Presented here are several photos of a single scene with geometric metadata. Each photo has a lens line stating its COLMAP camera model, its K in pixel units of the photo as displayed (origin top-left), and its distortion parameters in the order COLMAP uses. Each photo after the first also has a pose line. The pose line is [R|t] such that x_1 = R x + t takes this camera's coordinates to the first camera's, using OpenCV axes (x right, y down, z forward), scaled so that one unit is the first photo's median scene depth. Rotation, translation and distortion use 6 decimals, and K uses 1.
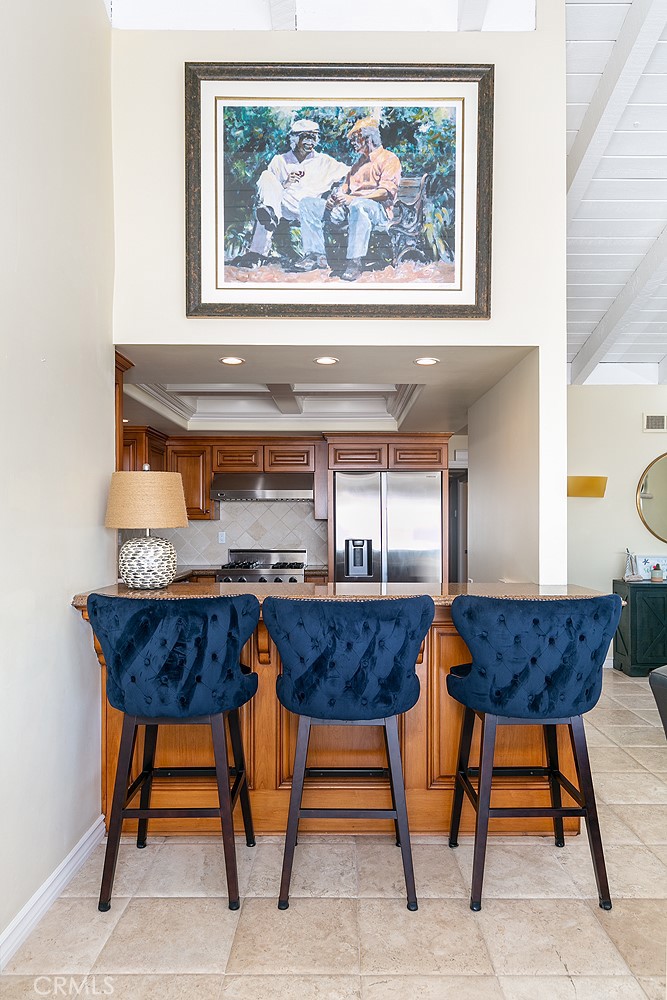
lens RADIAL K [[678.5, 0, 338.4], [0, 678.5, 503.6], [0, 0, 1]] dist [0.010100, 0.003208]
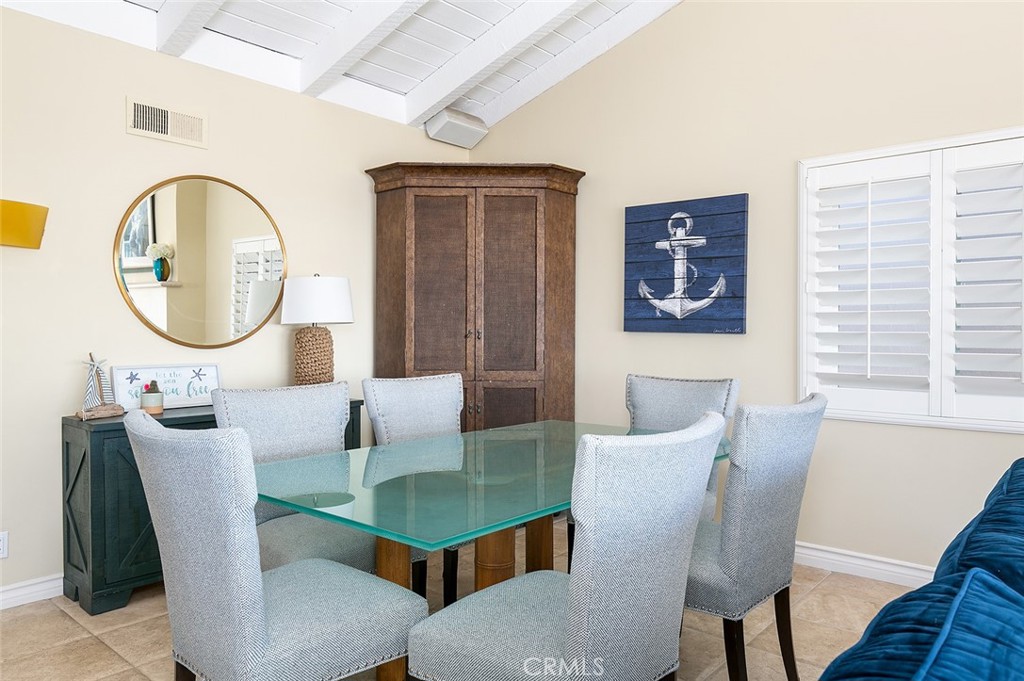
lens RADIAL K [[691.1, 0, 515.1], [0, 691.1, 338.0], [0, 0, 1]] dist [0.011750, 0.000727]
pose [[0.655461, -0.013116, 0.755115, 0.562019], [-0.018591, 0.999266, 0.033494, 0.072223], [-0.755000, -0.035993, 0.654736, 0.987313]]
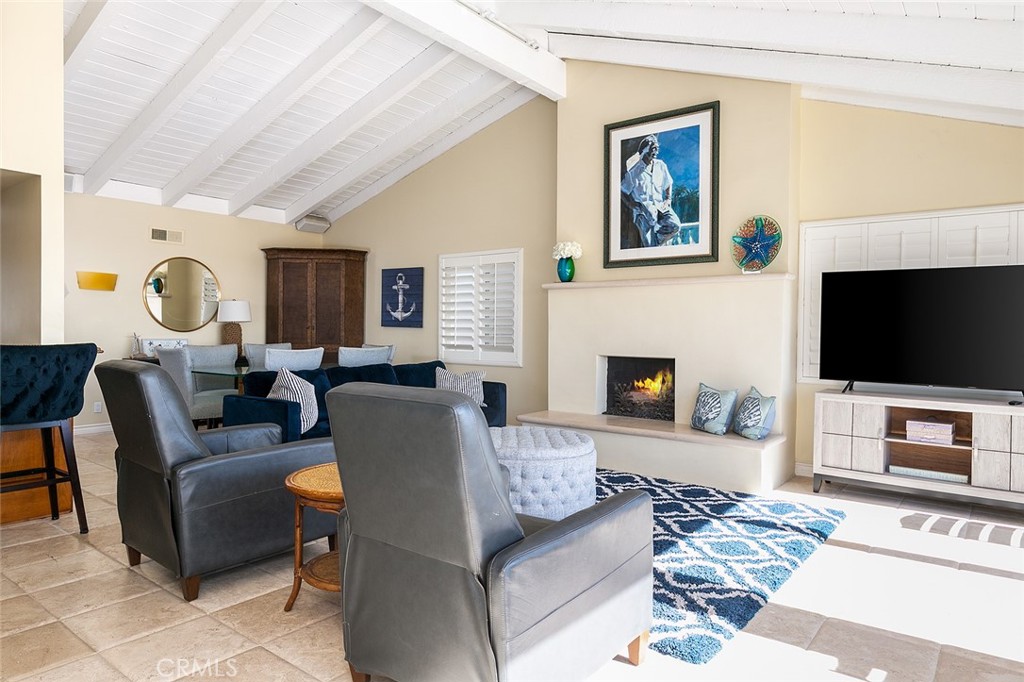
lens RADIAL K [[630.4, 0, 514.3], [0, 630.4, 335.3], [0, 0, 1]] dist [0.000268, 0.001972]
pose [[0.615308, -0.008169, 0.788244, -0.139870], [-0.028509, 0.999062, 0.032608, 0.028505], [-0.787771, -0.042536, 0.614498, -0.614939]]
